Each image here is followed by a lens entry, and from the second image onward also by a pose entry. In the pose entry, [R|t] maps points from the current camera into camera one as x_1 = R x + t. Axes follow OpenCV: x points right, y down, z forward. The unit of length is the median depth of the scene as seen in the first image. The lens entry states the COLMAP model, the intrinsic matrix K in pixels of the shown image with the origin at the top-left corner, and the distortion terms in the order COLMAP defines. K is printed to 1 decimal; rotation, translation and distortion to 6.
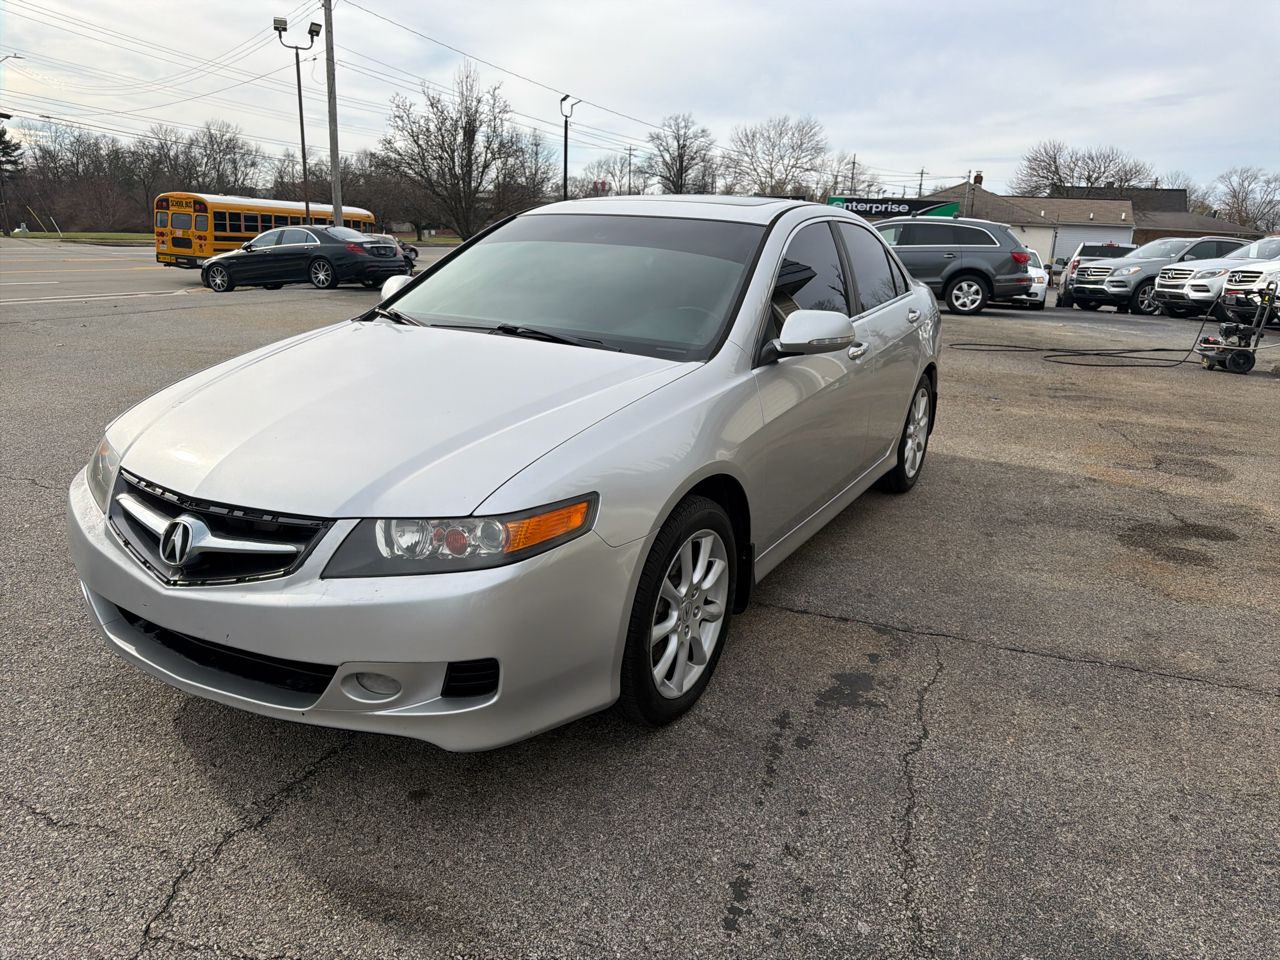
lens RADIAL K [[901.8, 0, 651.4], [0, 901.8, 458.6], [0, 0, 1]] dist [0.034800, -0.039546]
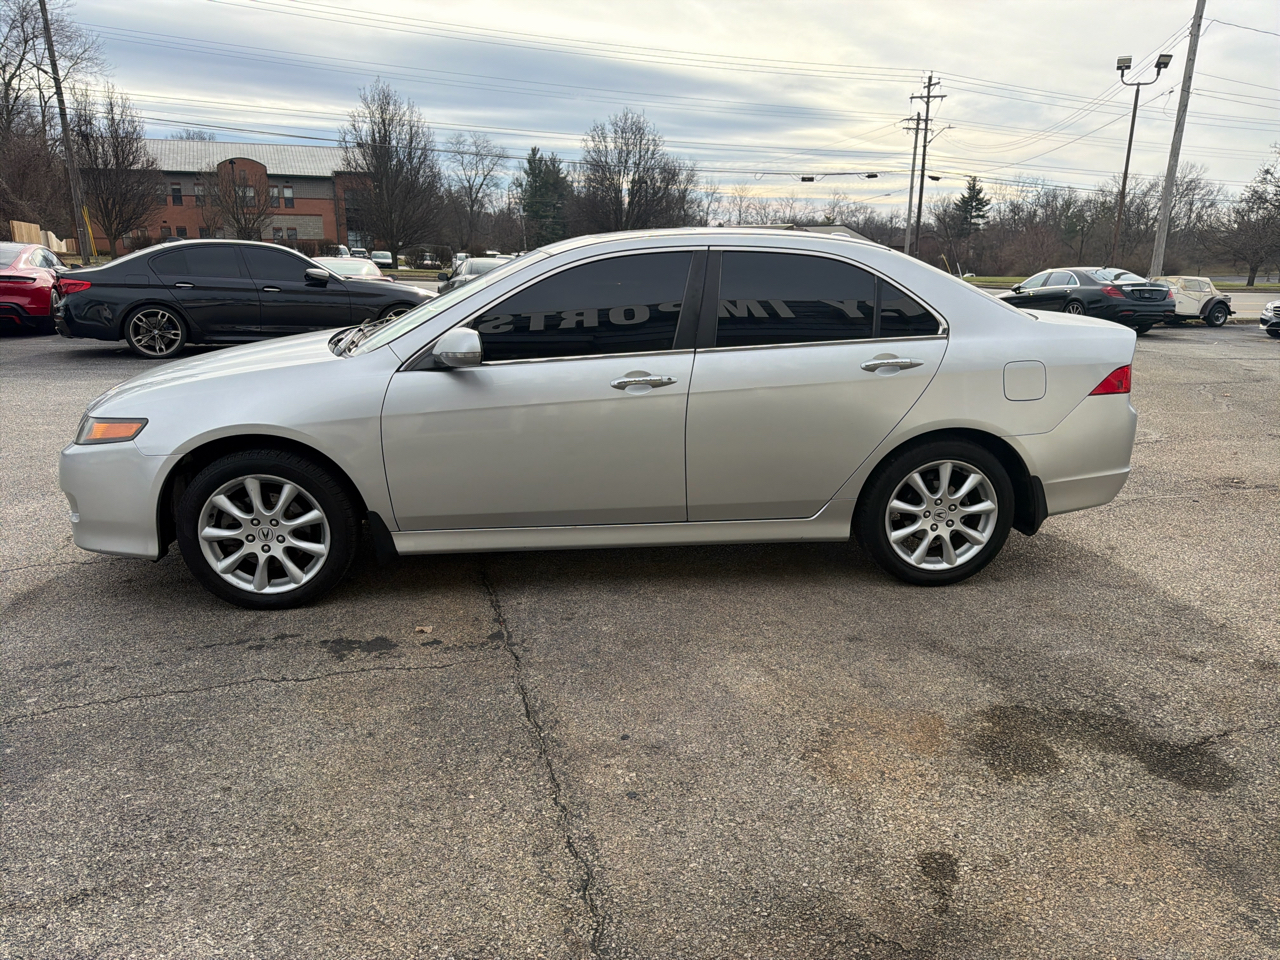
lens RADIAL K [[897.8, 0, 640.0], [0, 897.8, 480.0], [0, 0, 1]] dist [0.038926, -0.051570]
pose [[0.583326, 0.177574, -0.792590, 0.132275], [-0.196711, 0.977645, 0.074259, -0.011315], [0.788058, 0.112594, 0.605216, 0.055864]]
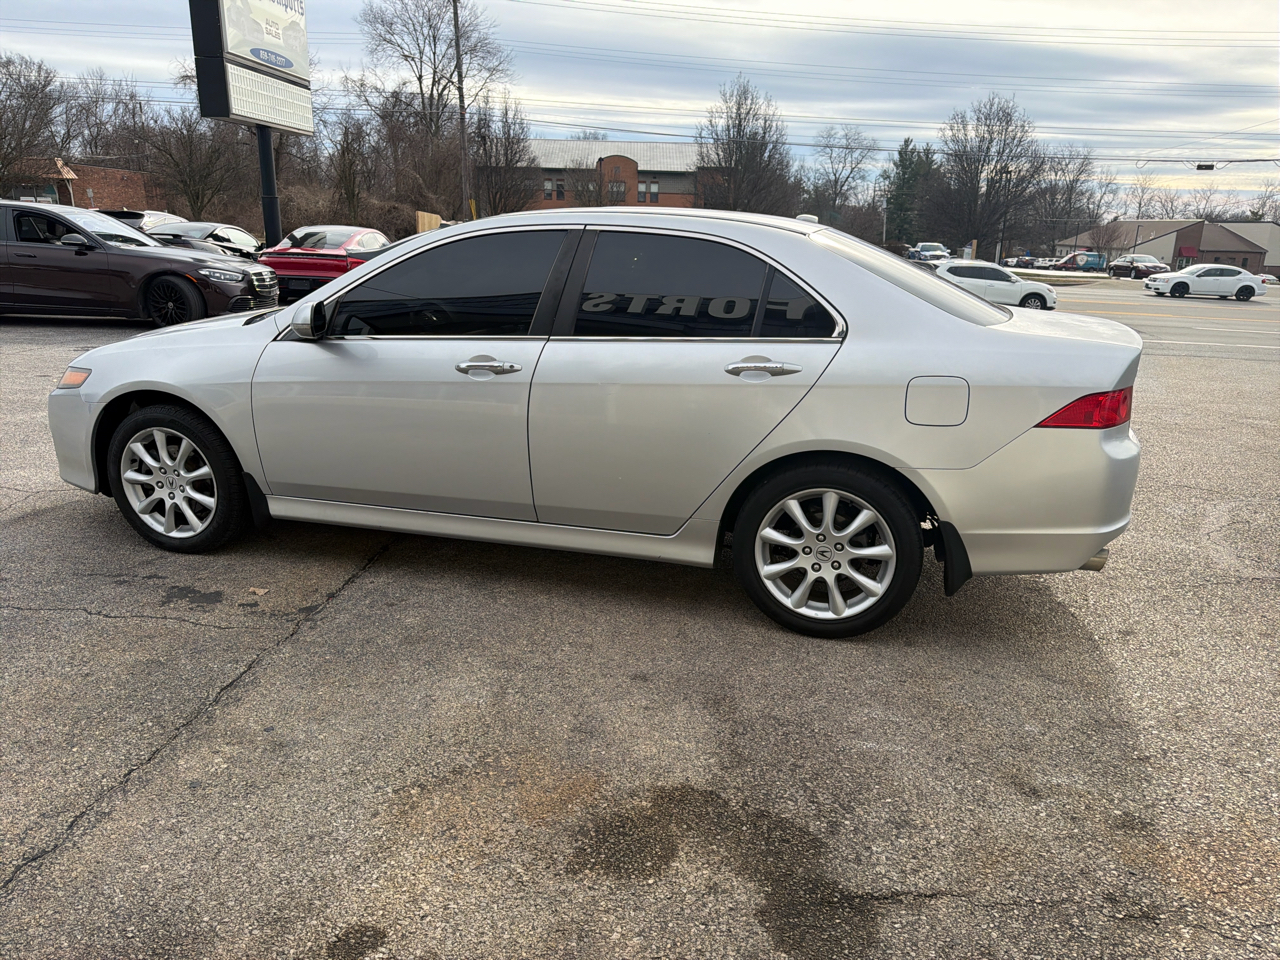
lens RADIAL K [[894.6, 0, 641.9], [0, 894.6, 483.3], [0, 0, 1]] dist [0.040378, -0.051375]
pose [[0.238165, 0.234324, -0.942533, 0.150415], [-0.262811, 0.949802, 0.169723, -0.026509], [0.934991, 0.207286, 0.287793, 0.119258]]
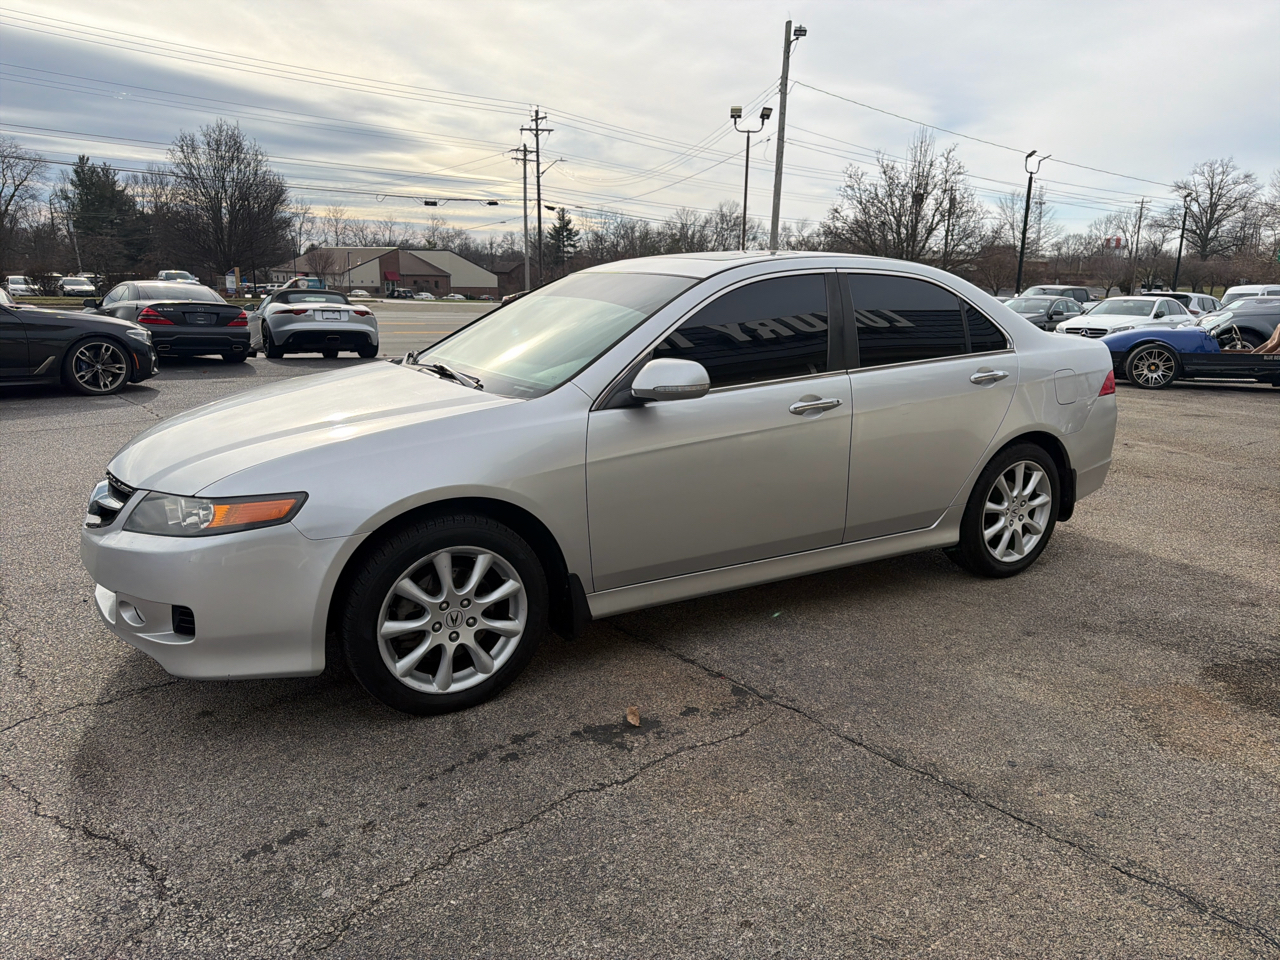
lens RADIAL K [[894.6, 0, 641.9], [0, 894.6, 483.3], [0, 0, 1]] dist [0.040378, -0.051375]
pose [[0.867401, 0.091555, -0.489114, 0.070414], [-0.111449, 0.993702, -0.011638, -0.000827], [0.484968, 0.064606, 0.872142, 0.012530]]
